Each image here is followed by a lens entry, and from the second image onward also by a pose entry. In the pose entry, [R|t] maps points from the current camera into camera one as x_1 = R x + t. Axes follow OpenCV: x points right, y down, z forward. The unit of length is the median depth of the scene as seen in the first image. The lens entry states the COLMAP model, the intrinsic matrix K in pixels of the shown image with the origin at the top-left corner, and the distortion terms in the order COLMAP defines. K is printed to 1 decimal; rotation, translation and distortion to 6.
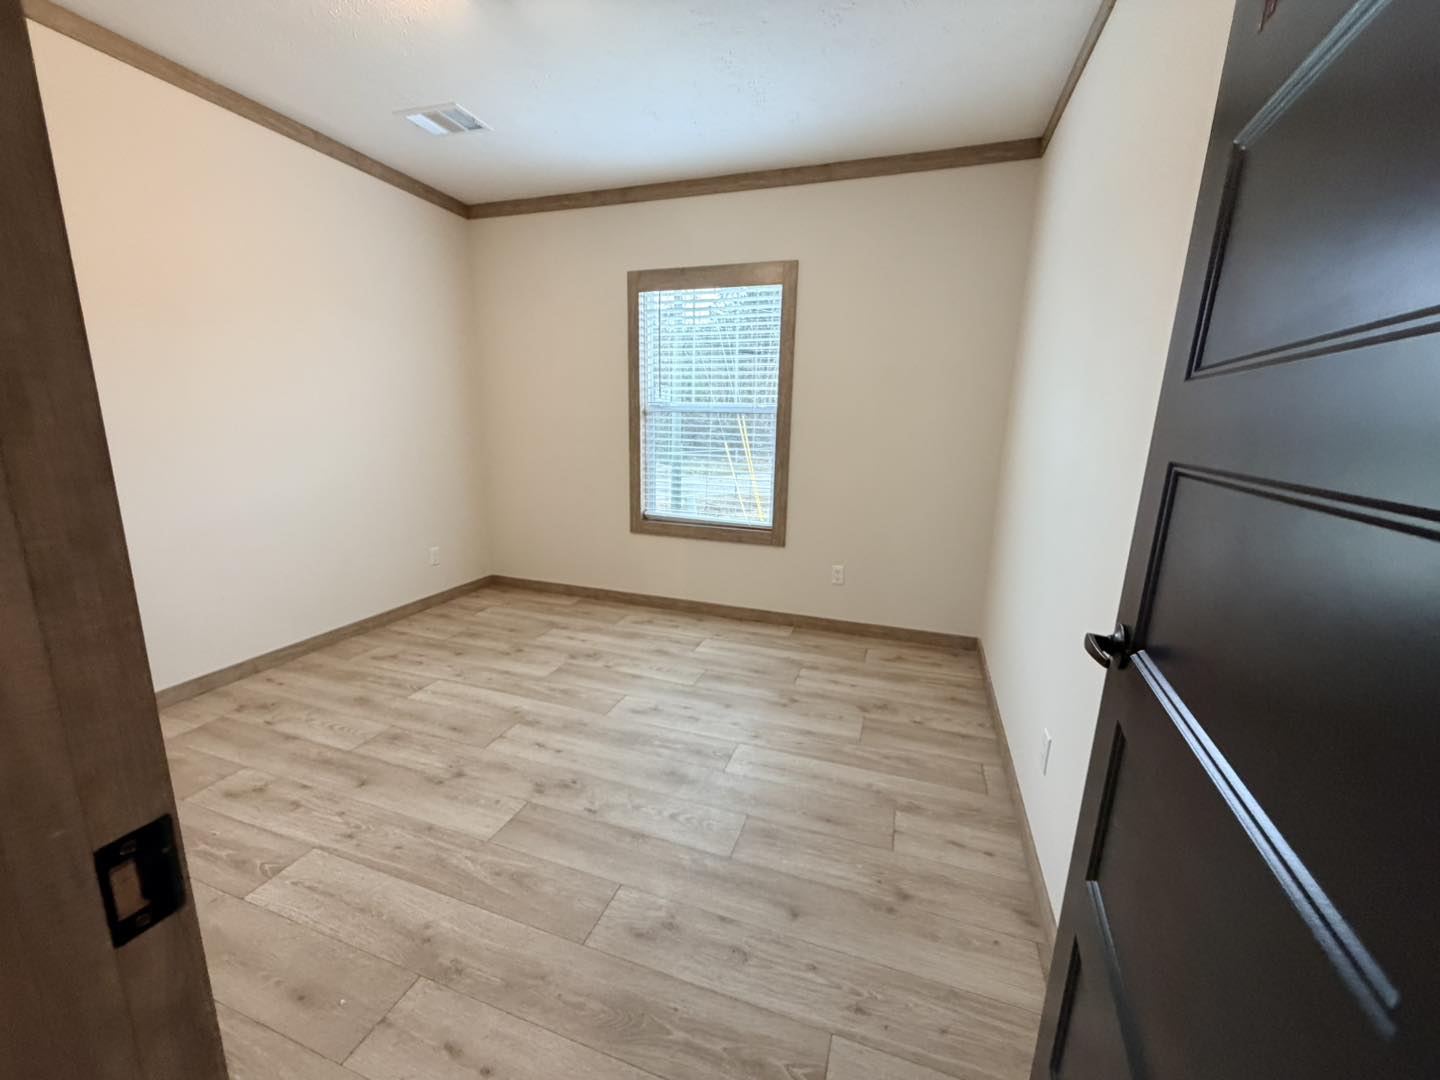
lens RADIAL K [[569.2, 0, 720.0], [0, 569.2, 540.0], [0, 0, 1]] dist [0.001344, 0.000096]
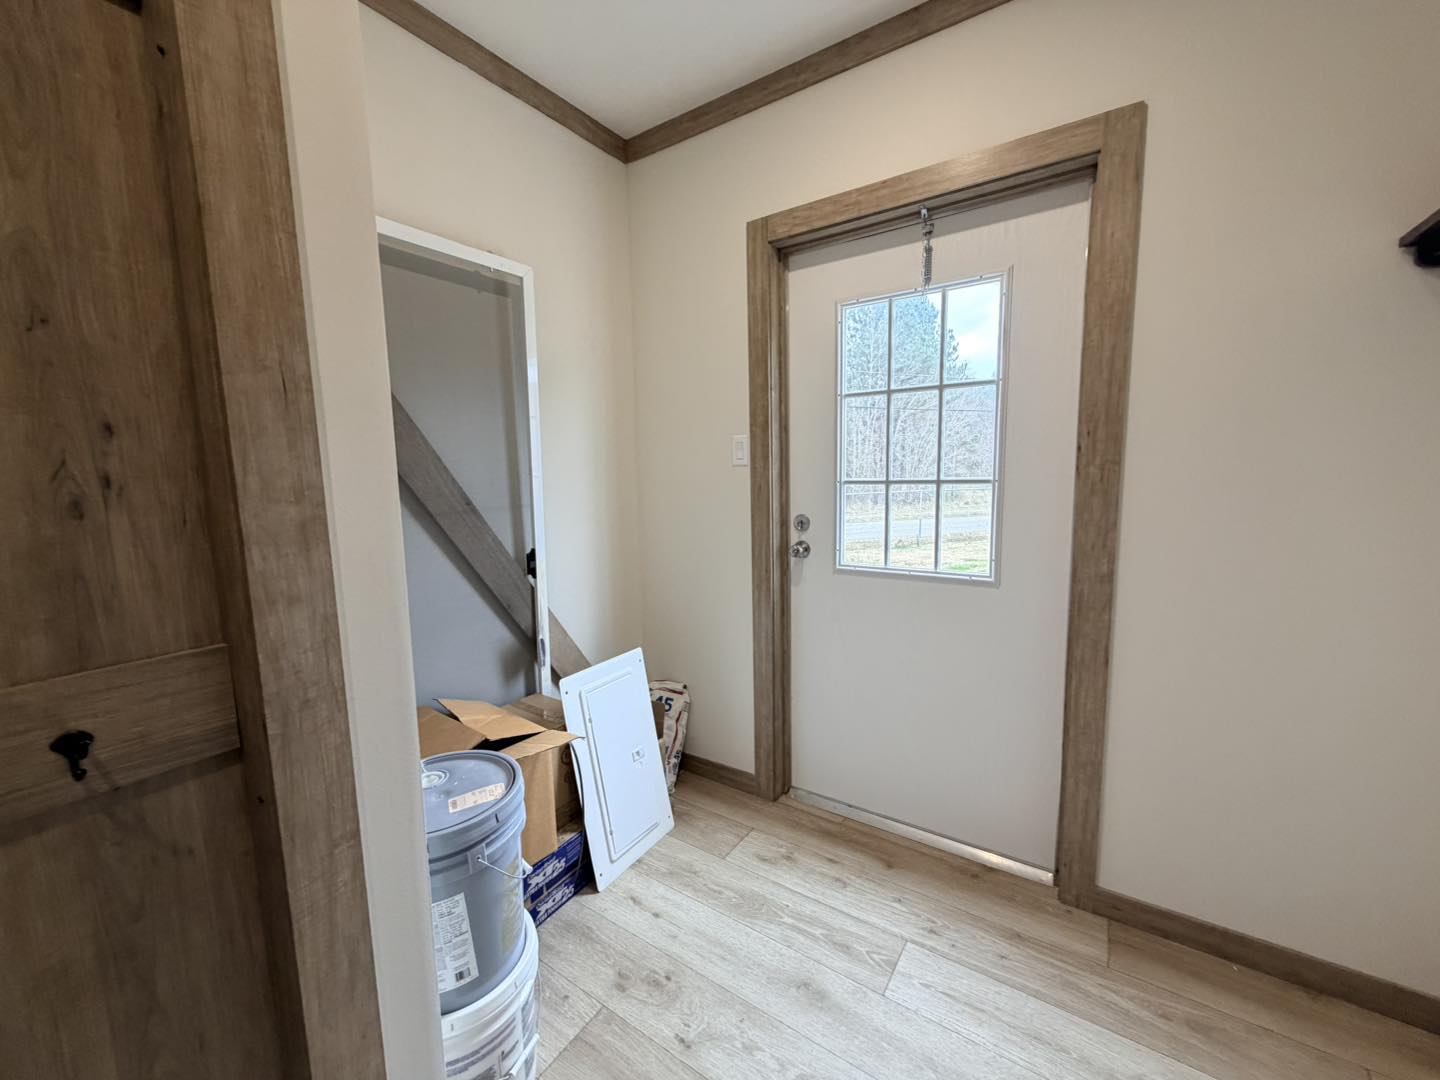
lens RADIAL K [[573.3, 0, 720.0], [0, 573.3, 540.0], [0, 0, 1]] dist [0.002137, 0.000266]
pose [[0.963080, -0.004512, -0.269176, -0.046385], [-0.020239, 0.995817, -0.089106, -0.105904], [0.268452, 0.091264, 0.958960, 0.497010]]
